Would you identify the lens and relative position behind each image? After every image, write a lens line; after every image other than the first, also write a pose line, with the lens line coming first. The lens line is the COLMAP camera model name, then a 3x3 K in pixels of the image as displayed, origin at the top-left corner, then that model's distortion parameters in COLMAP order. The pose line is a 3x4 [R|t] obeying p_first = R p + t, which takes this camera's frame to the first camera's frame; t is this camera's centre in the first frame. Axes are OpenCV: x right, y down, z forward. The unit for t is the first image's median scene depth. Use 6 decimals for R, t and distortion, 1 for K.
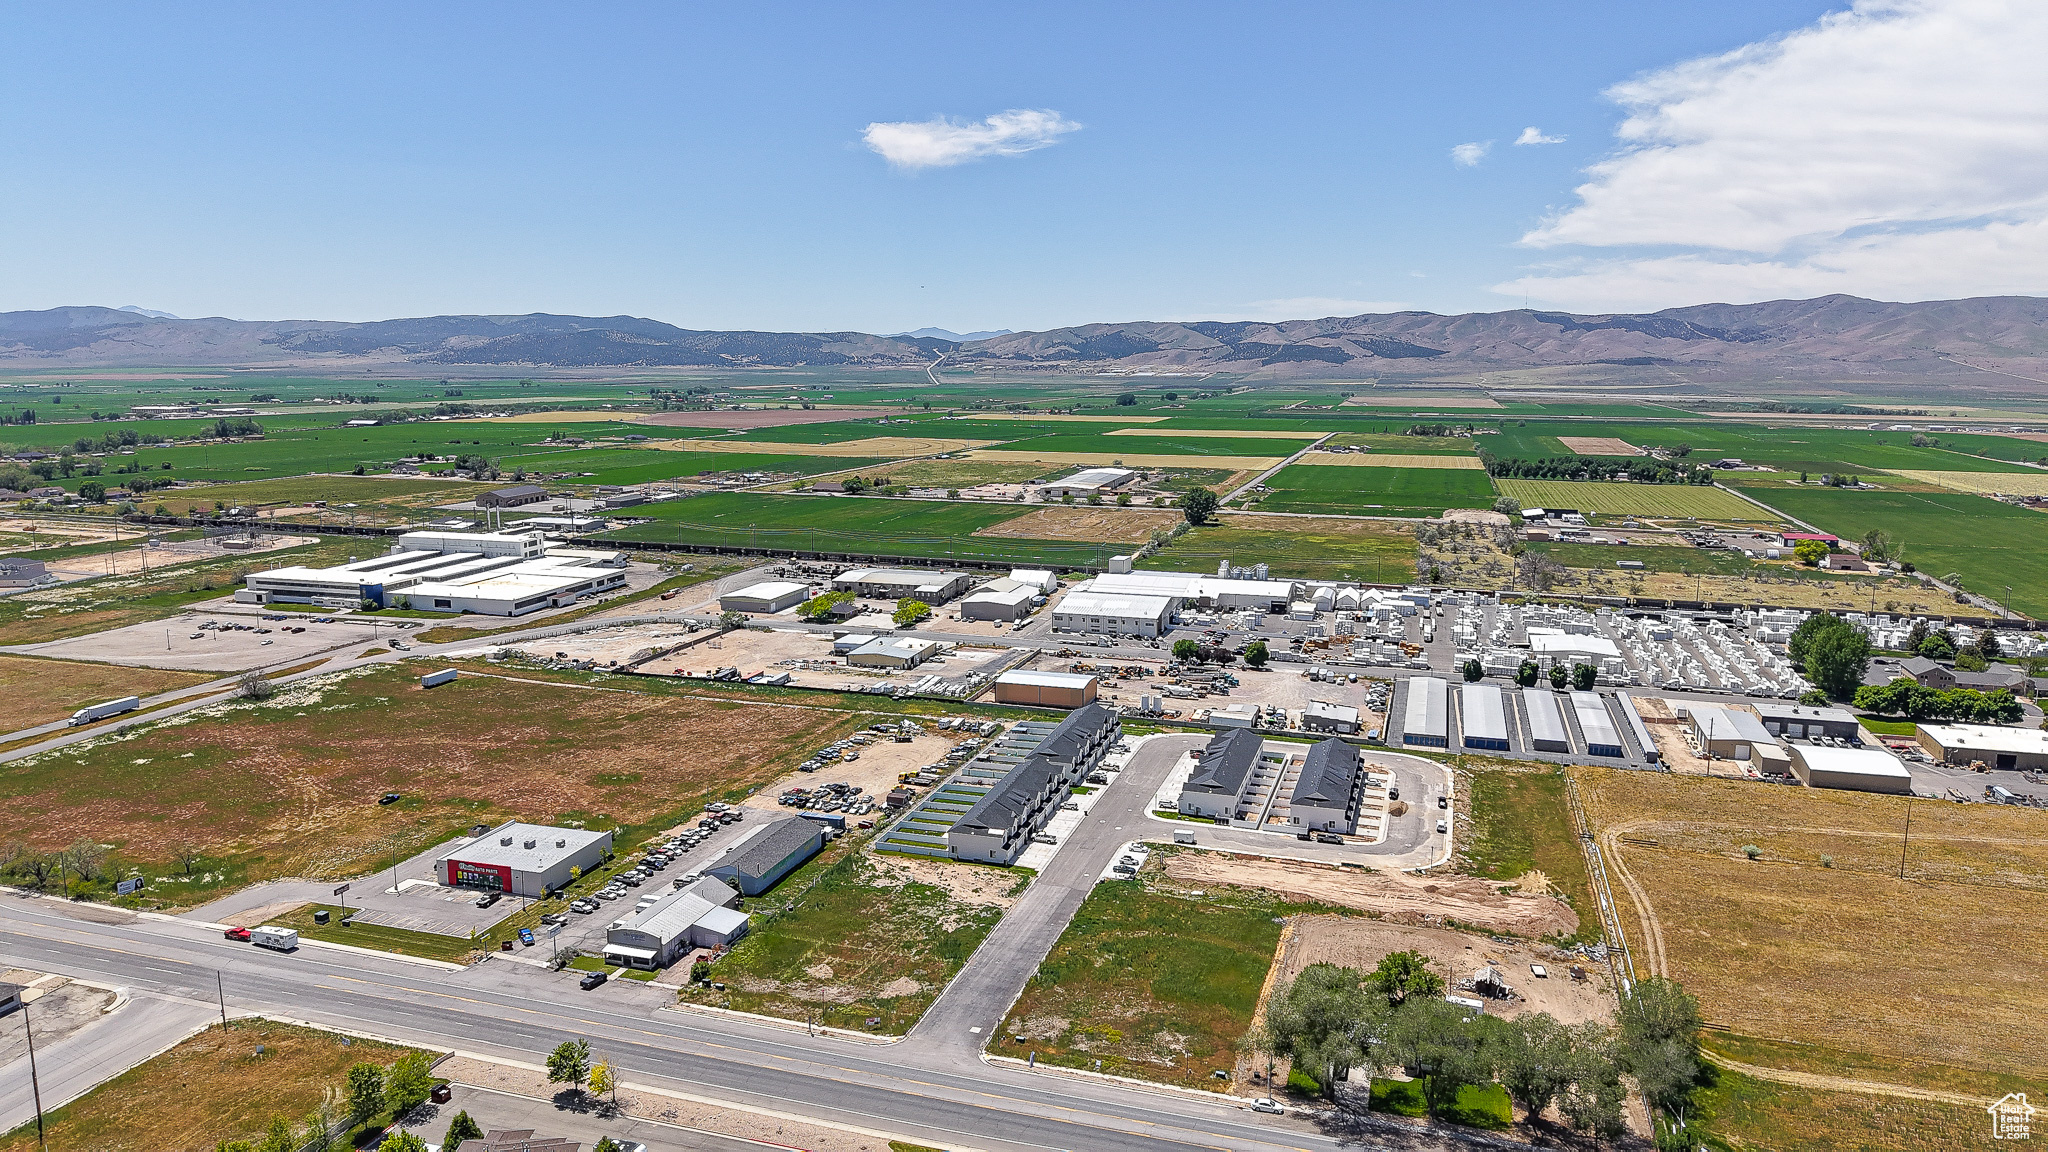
lens RADIAL K [[1362.8, 0, 1022.8], [0, 1362.8, 581.2], [0, 0, 1]] dist [0.051763, -0.064363]
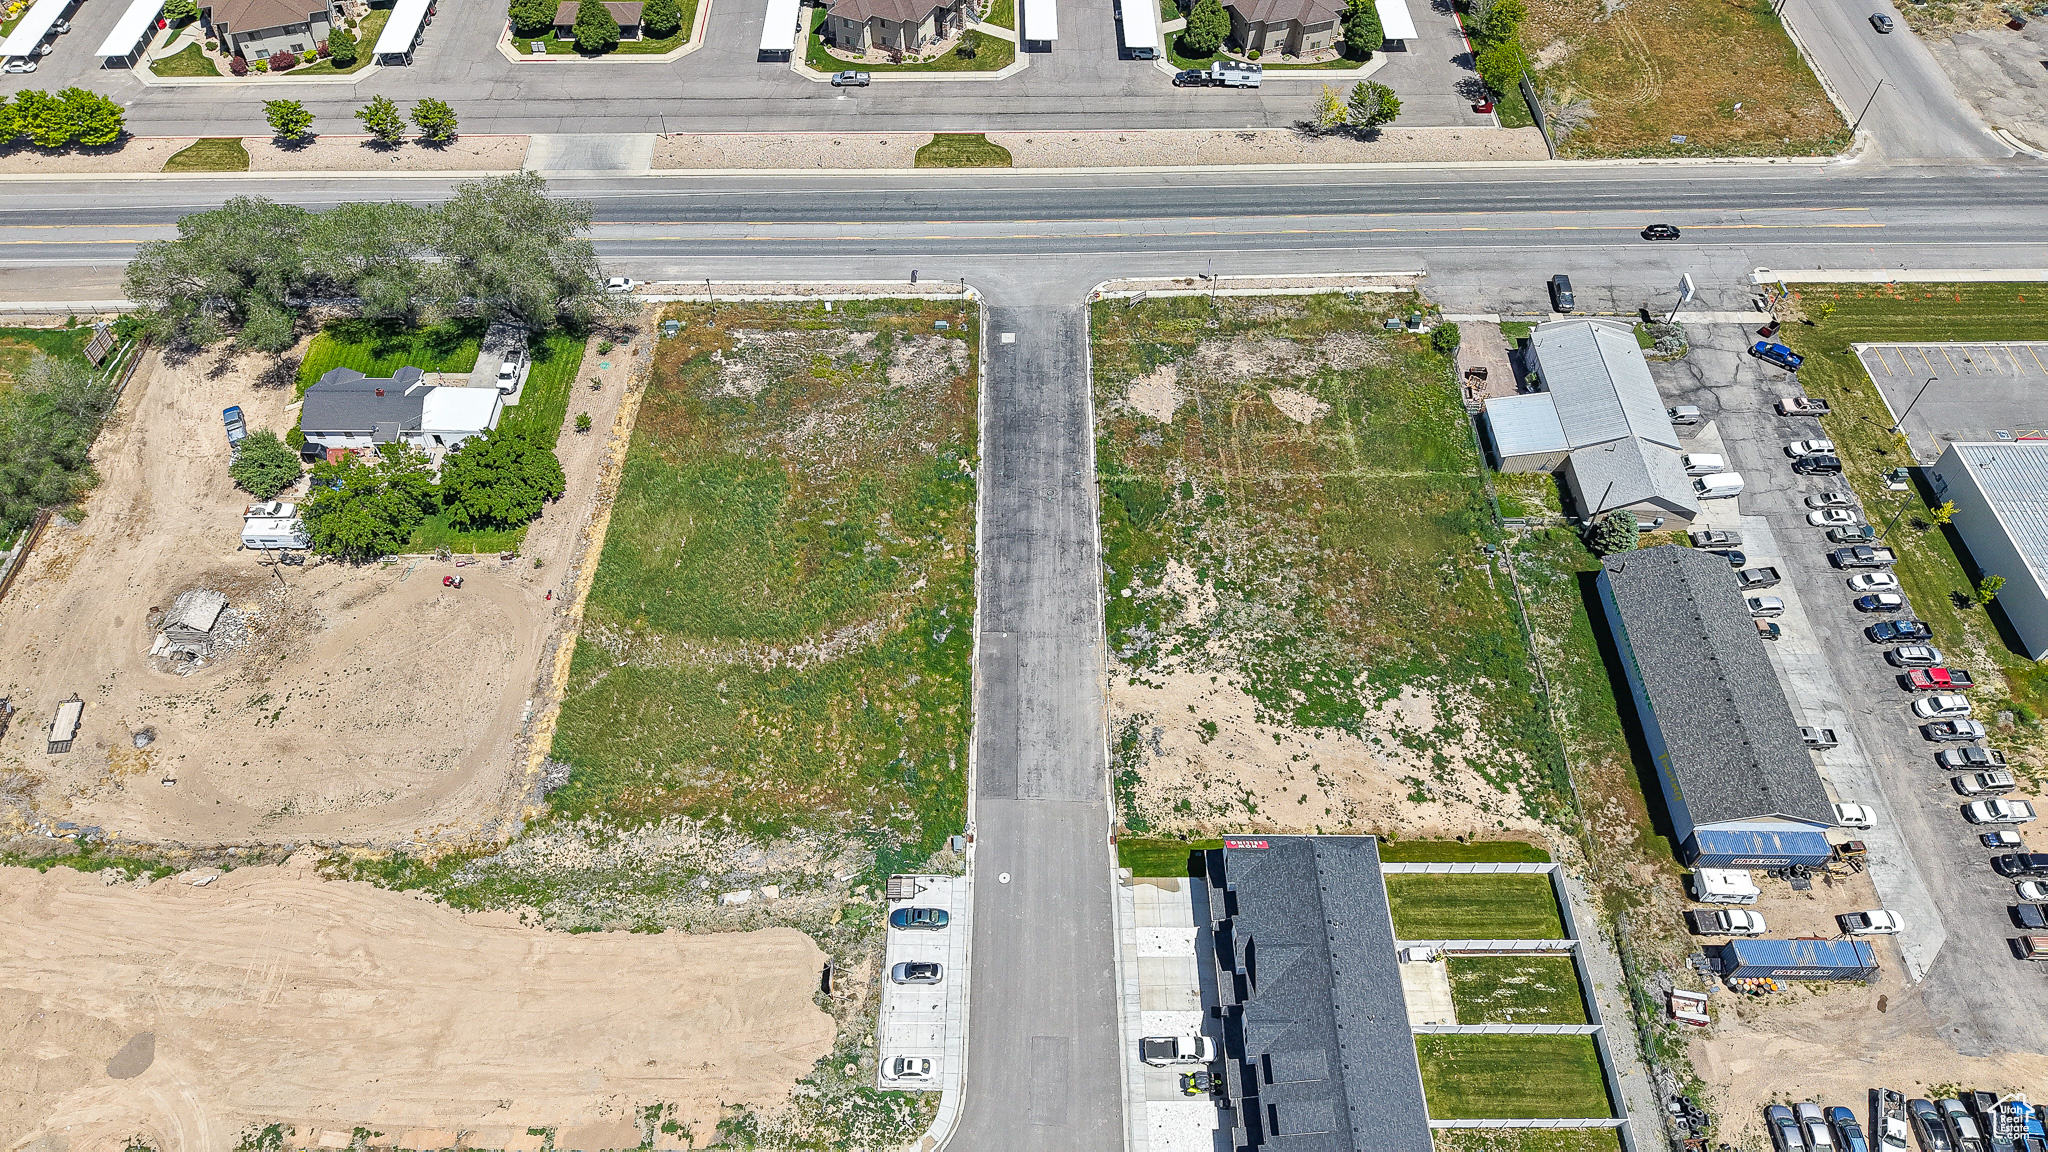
lens RADIAL K [[1362.8, 0, 1022.8], [0, 1362.8, 581.2], [0, 0, 1]] dist [0.051763, -0.064363]
pose [[-0.952652, 0.228714, -0.200361, 0.085318], [-0.065323, 0.489613, 0.869490, -0.156198], [0.296964, 0.841409, -0.451490, 0.912633]]
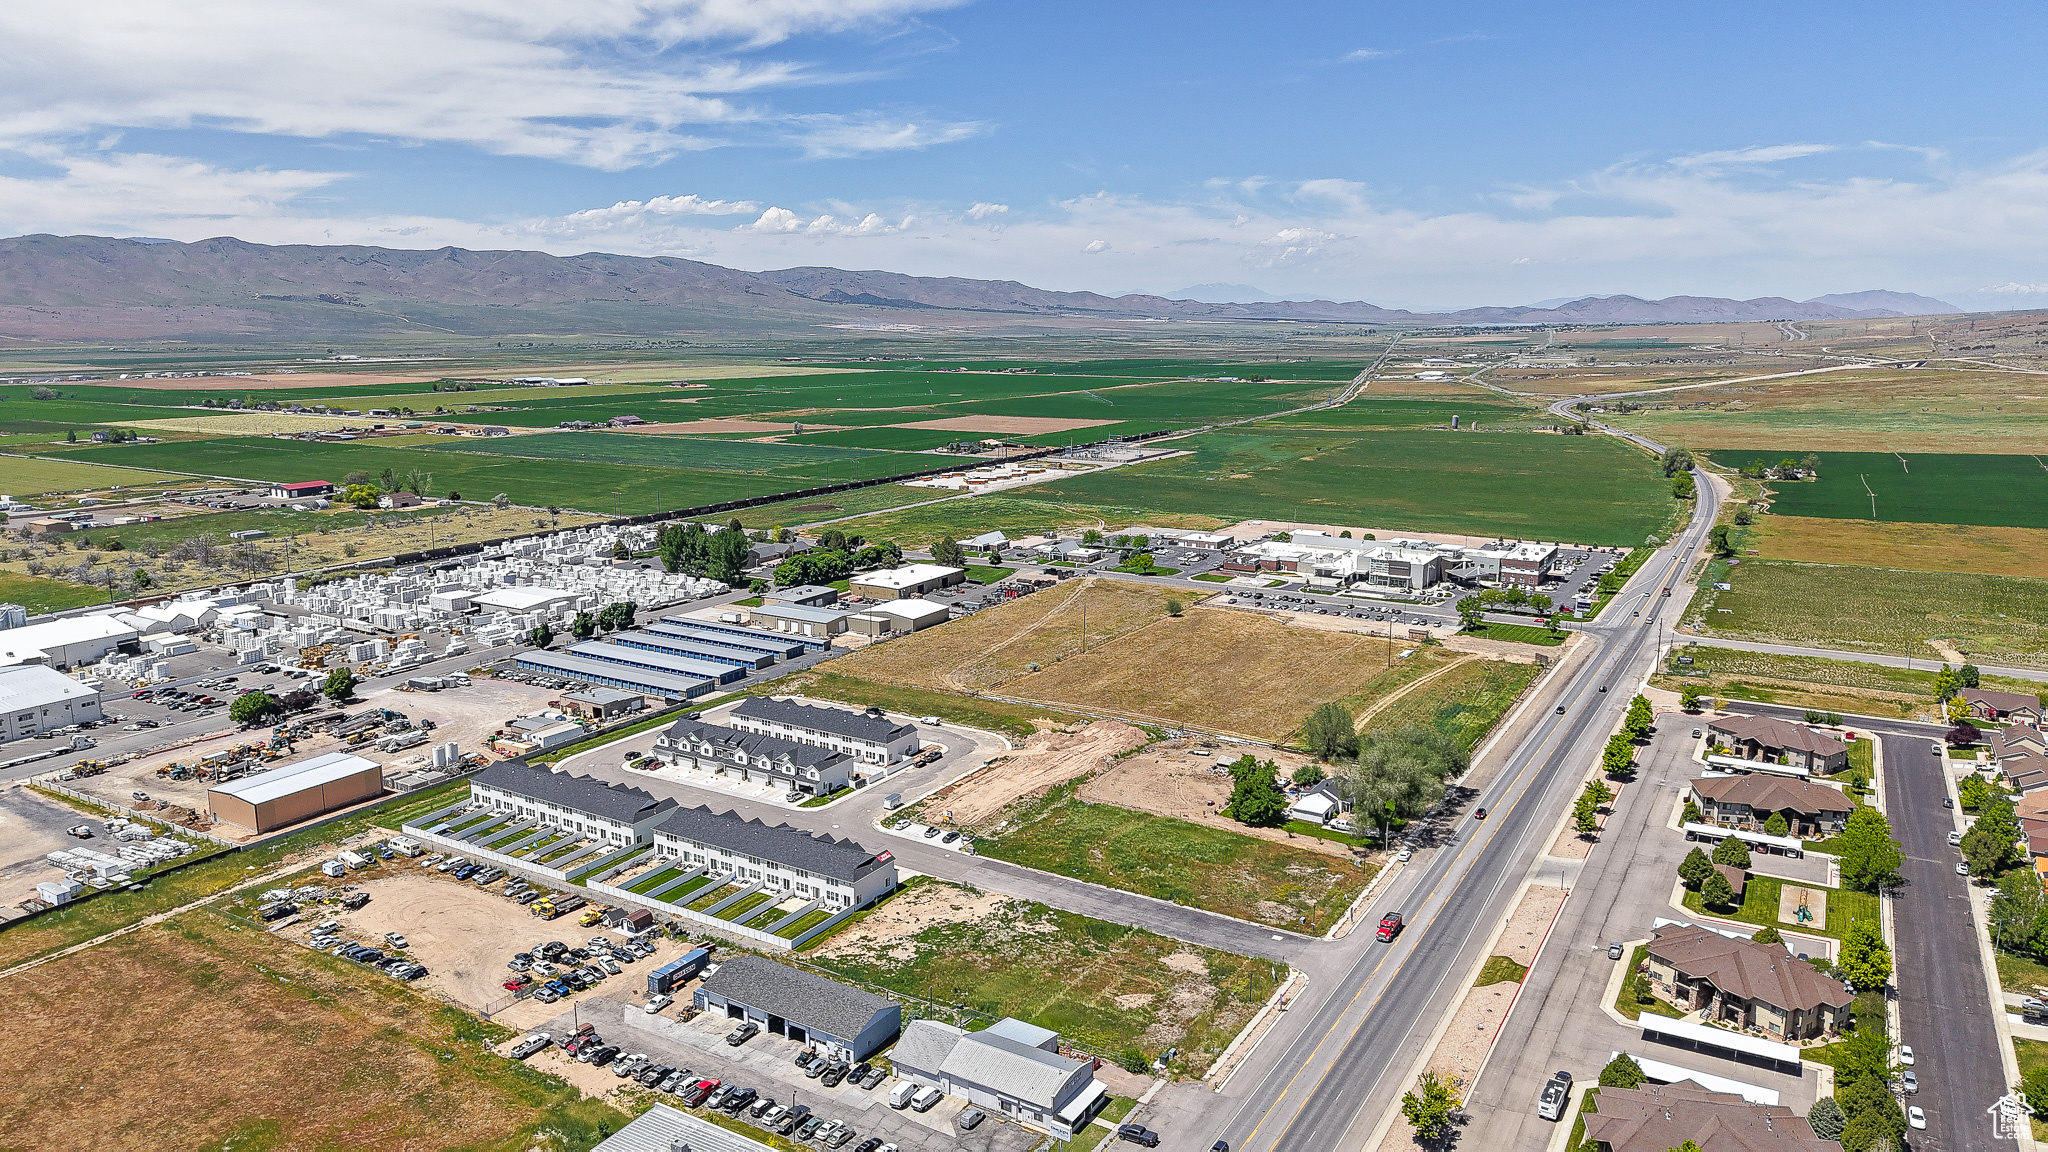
lens RADIAL K [[1362.8, 0, 1022.8], [0, 1362.8, 581.2], [0, 0, 1]] dist [0.051763, -0.064363]
pose [[0.238792, -0.195478, 0.951192, -0.667045], [0.160529, 0.973999, 0.159865, -0.095907], [-0.957710, 0.114520, 0.263963, 0.552739]]
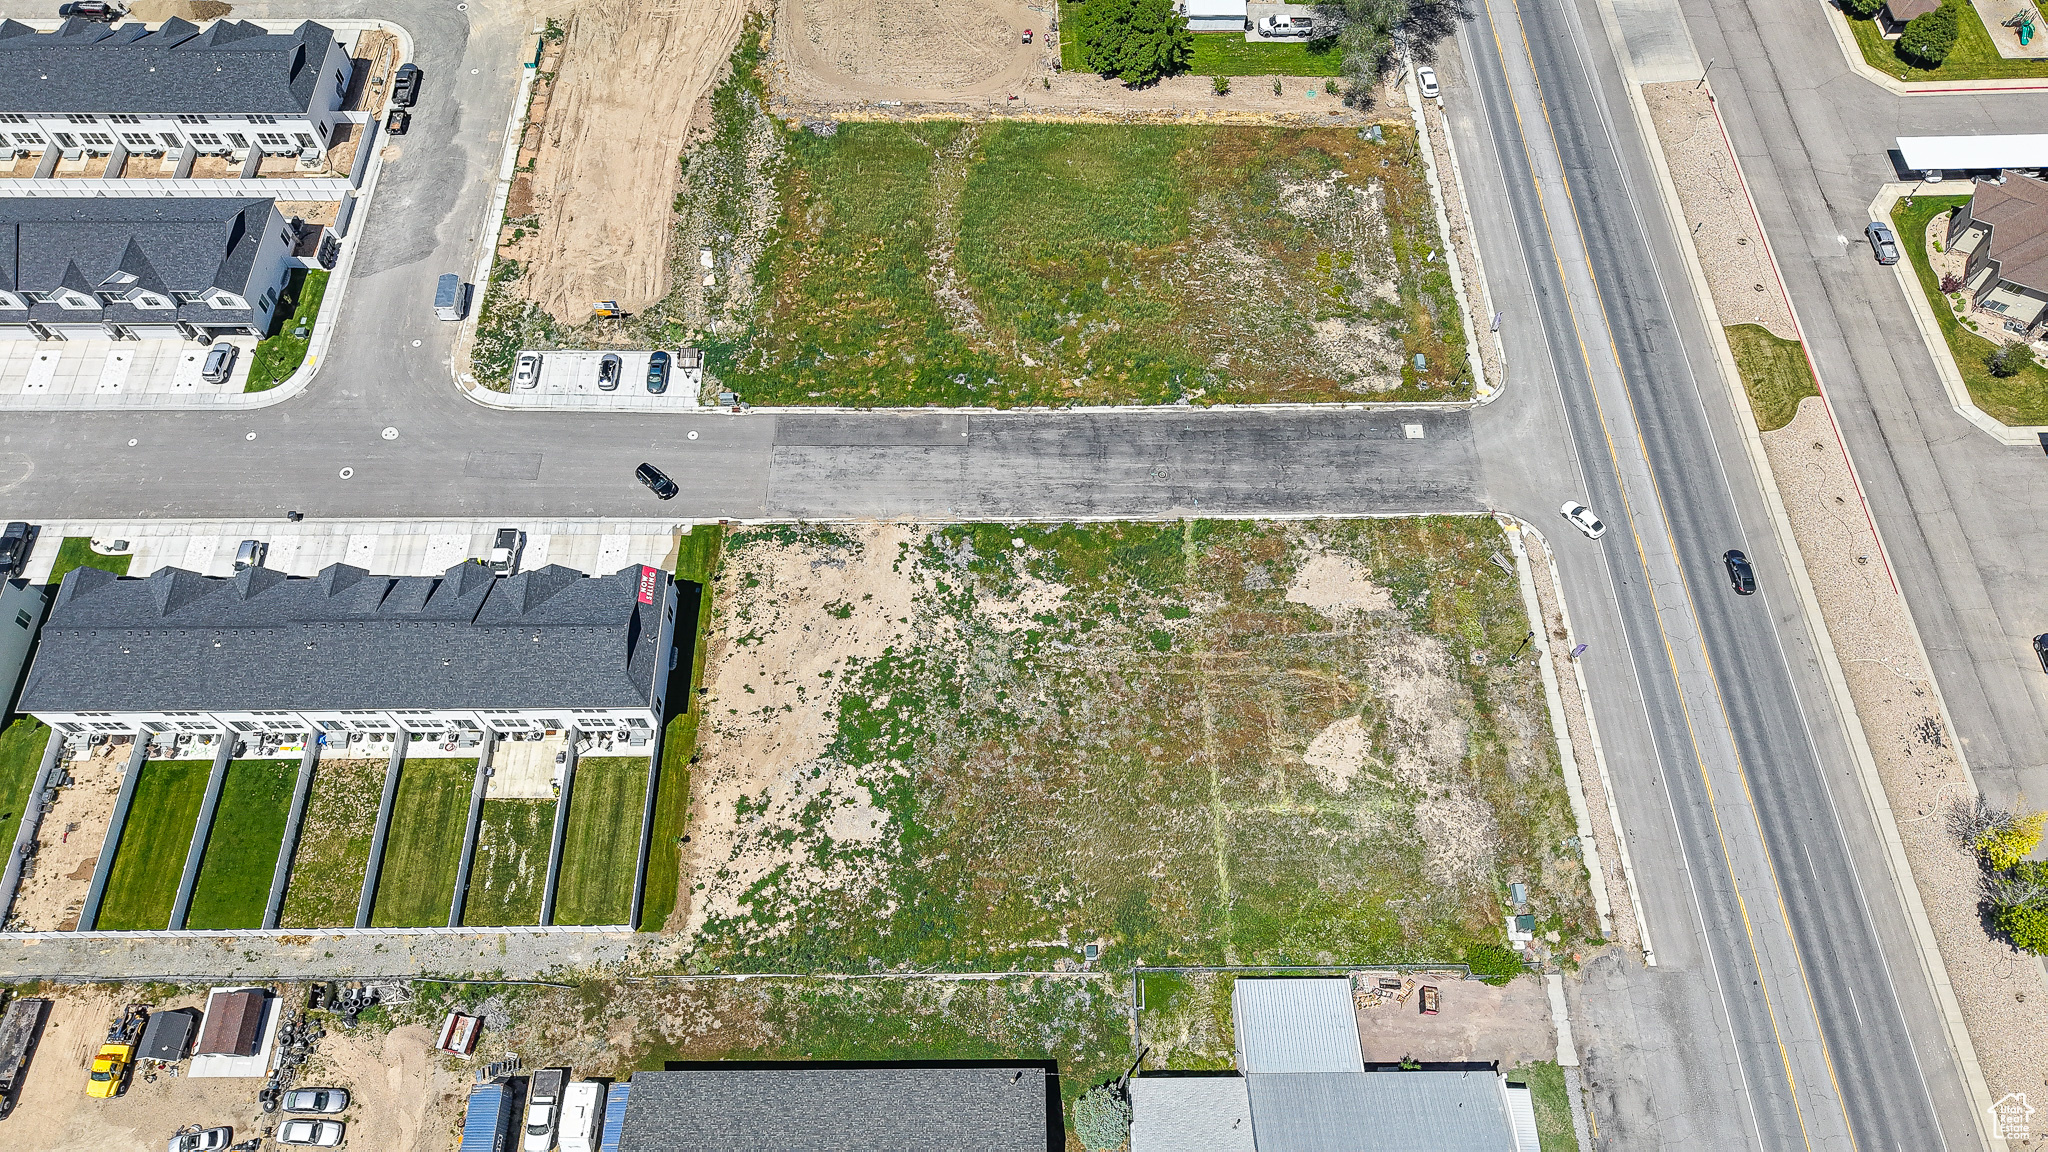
lens RADIAL K [[1362.8, 0, 1022.8], [0, 1362.8, 581.2], [0, 0, 1]] dist [0.051763, -0.064363]
pose [[-0.311059, -0.838720, 0.446980, -0.192553], [0.145782, 0.422638, 0.894497, -0.131053], [-0.939143, 0.343403, -0.009195, 0.751597]]
